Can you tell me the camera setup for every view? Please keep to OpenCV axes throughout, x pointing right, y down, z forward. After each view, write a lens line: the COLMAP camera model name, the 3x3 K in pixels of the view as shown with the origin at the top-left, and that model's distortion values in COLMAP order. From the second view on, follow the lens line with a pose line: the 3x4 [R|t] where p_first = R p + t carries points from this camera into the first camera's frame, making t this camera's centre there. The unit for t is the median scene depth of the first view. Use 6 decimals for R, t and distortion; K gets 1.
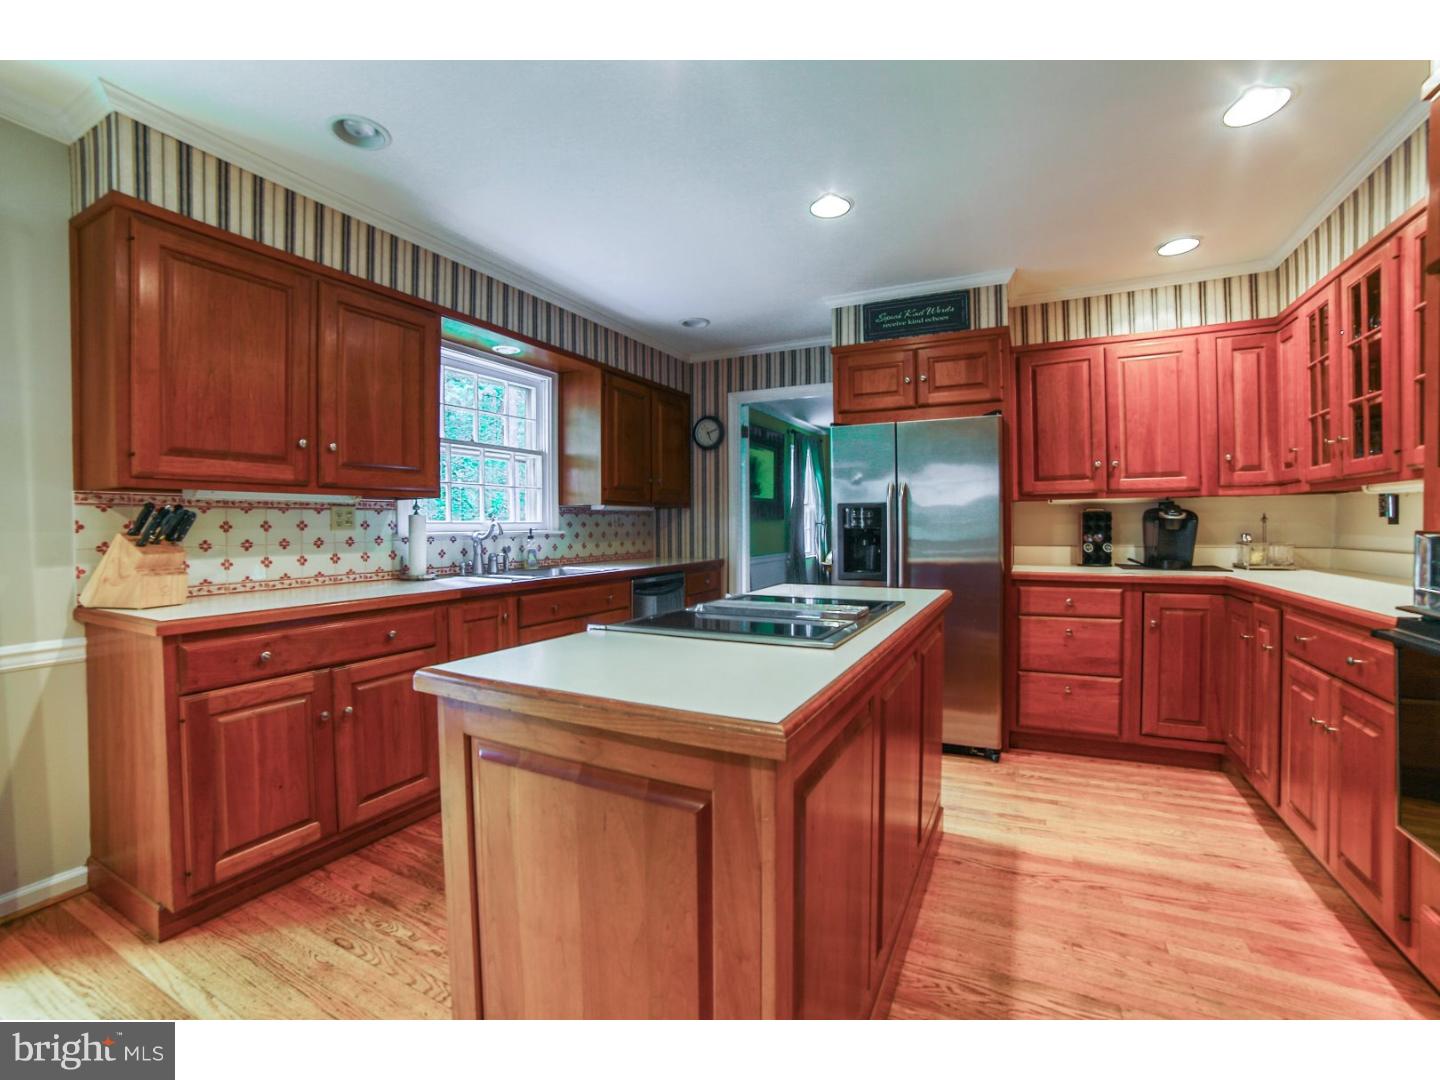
lens RADIAL K [[621.3, 0, 710.6], [0, 621.3, 531.5], [0, 0, 1]] dist [-0.107149, 0.042559]
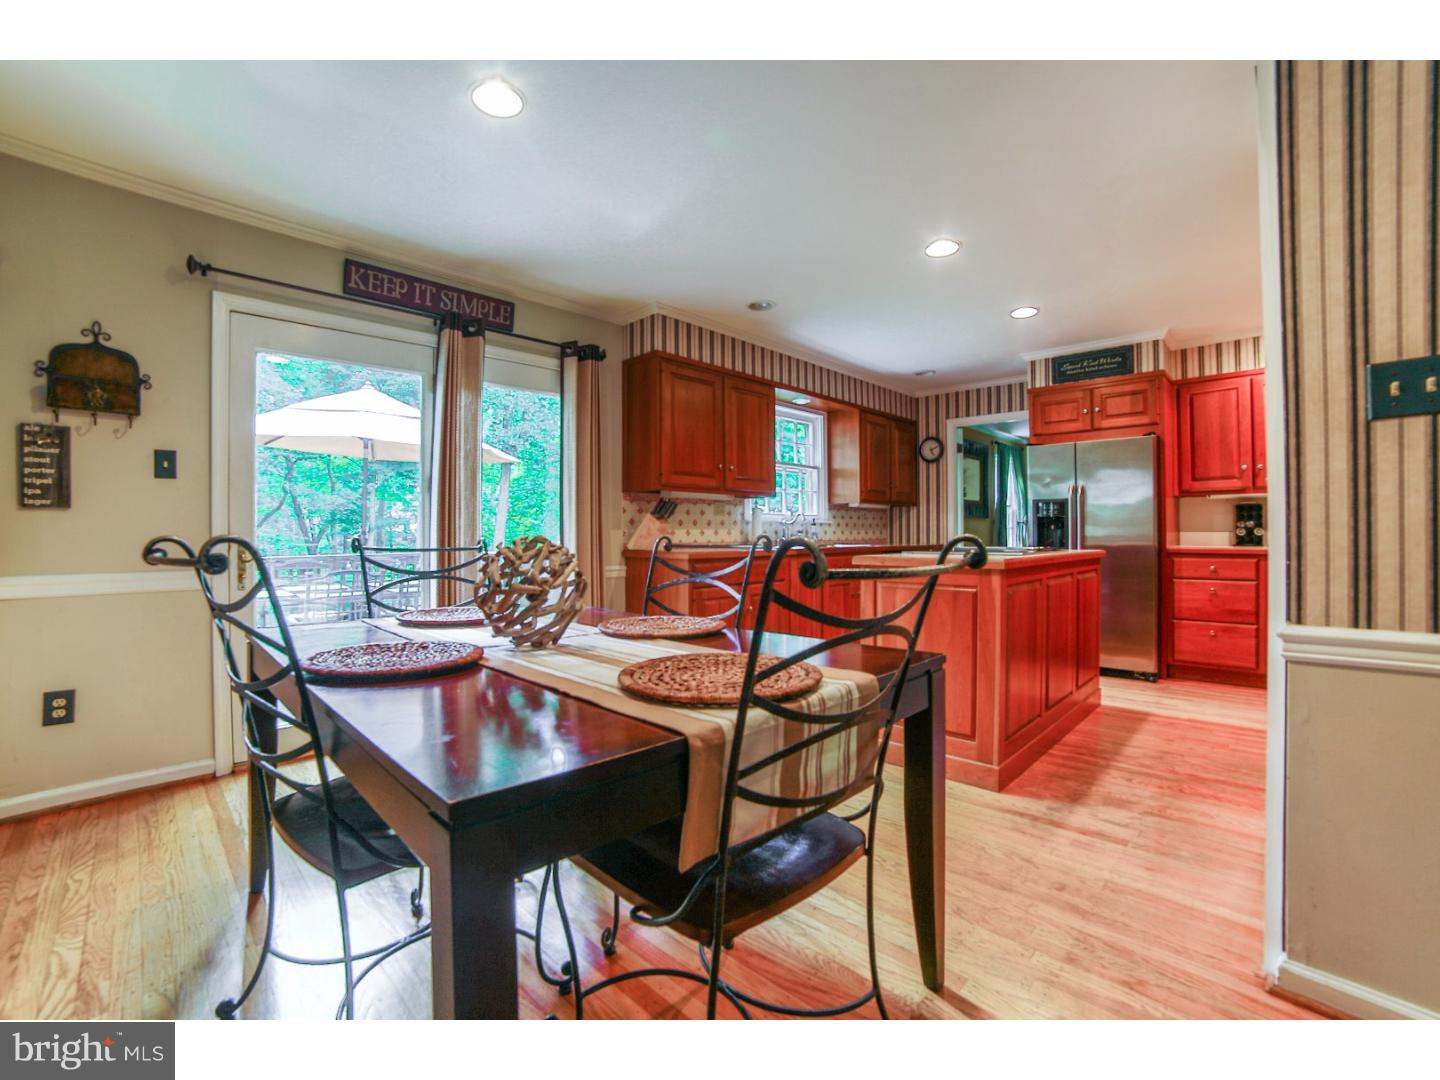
lens RADIAL K [[621.3, 0, 710.6], [0, 621.3, 531.5], [0, 0, 1]] dist [-0.107149, 0.042559]
pose [[0.954347, 0.003301, -0.298681, -0.090524], [-0.007083, 0.999908, -0.011579, 0.051469], [0.298615, 0.013166, 0.954283, -0.574034]]
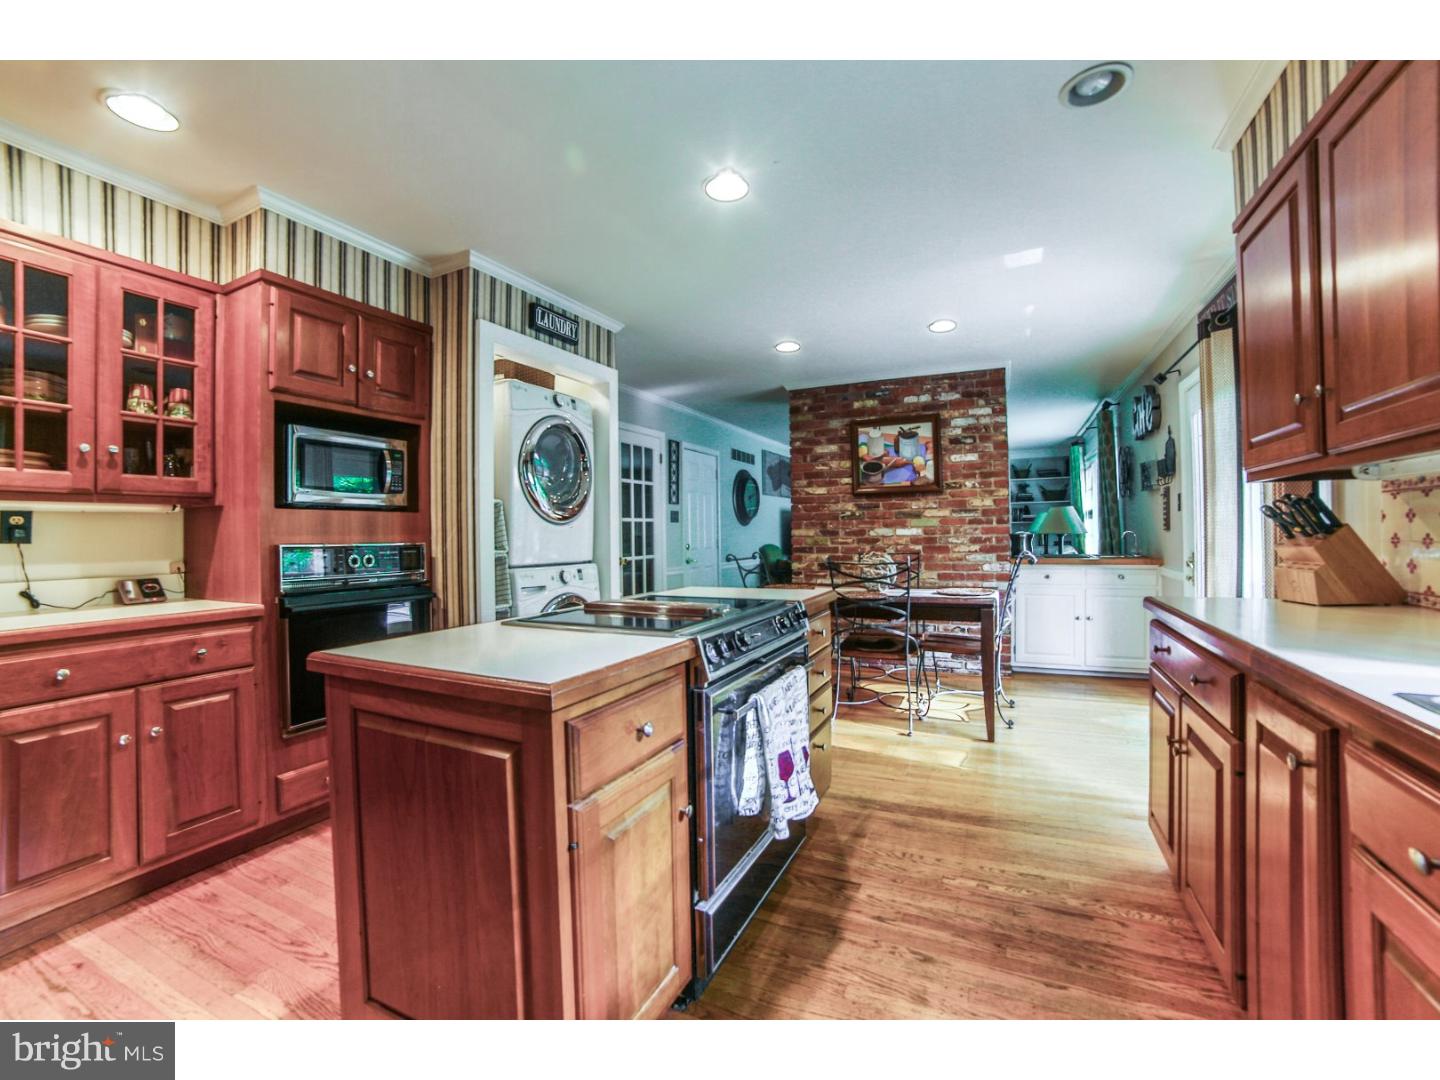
lens RADIAL K [[621.3, 0, 710.6], [0, 621.3, 531.5], [0, 0, 1]] dist [-0.107149, 0.042559]
pose [[-0.999164, 0.024323, -0.032849, 0.023215], [0.024096, 0.999683, 0.007298, -0.009206], [0.033016, 0.006500, -0.999434, 1.122241]]
